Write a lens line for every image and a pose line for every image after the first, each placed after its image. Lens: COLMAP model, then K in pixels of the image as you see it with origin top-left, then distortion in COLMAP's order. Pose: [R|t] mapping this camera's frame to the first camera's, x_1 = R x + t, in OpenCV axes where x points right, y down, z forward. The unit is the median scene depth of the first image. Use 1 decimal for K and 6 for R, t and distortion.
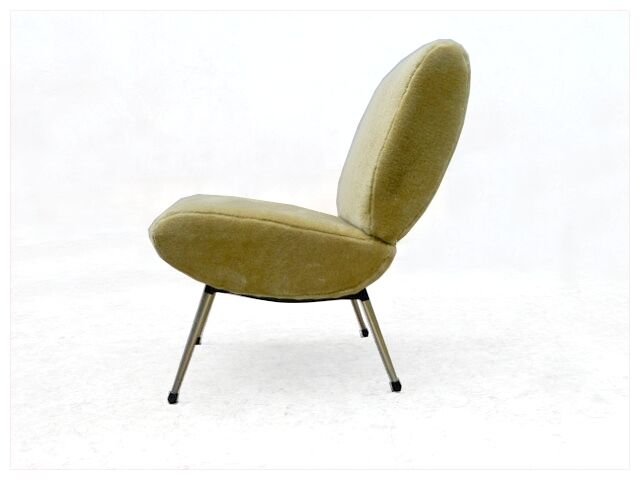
lens RADIAL K [[736.2, 0, 320.0], [0, 736.2, 240.0], [0, 0, 1]] dist [0.005532, -0.001580]
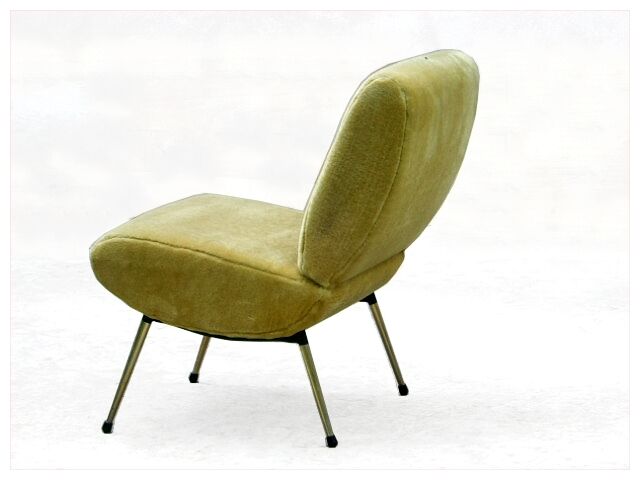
lens RADIAL K [[2763.3, 0, 320.0], [0, 2763.3, 240.0], [0, 0, 1]] dist [0.346658, 4.105234]
pose [[0.915095, 0.081158, -0.394986, 1.485437], [-0.059210, 0.995963, 0.067465, -0.292685], [0.398867, -0.038350, 0.916206, -2.224263]]
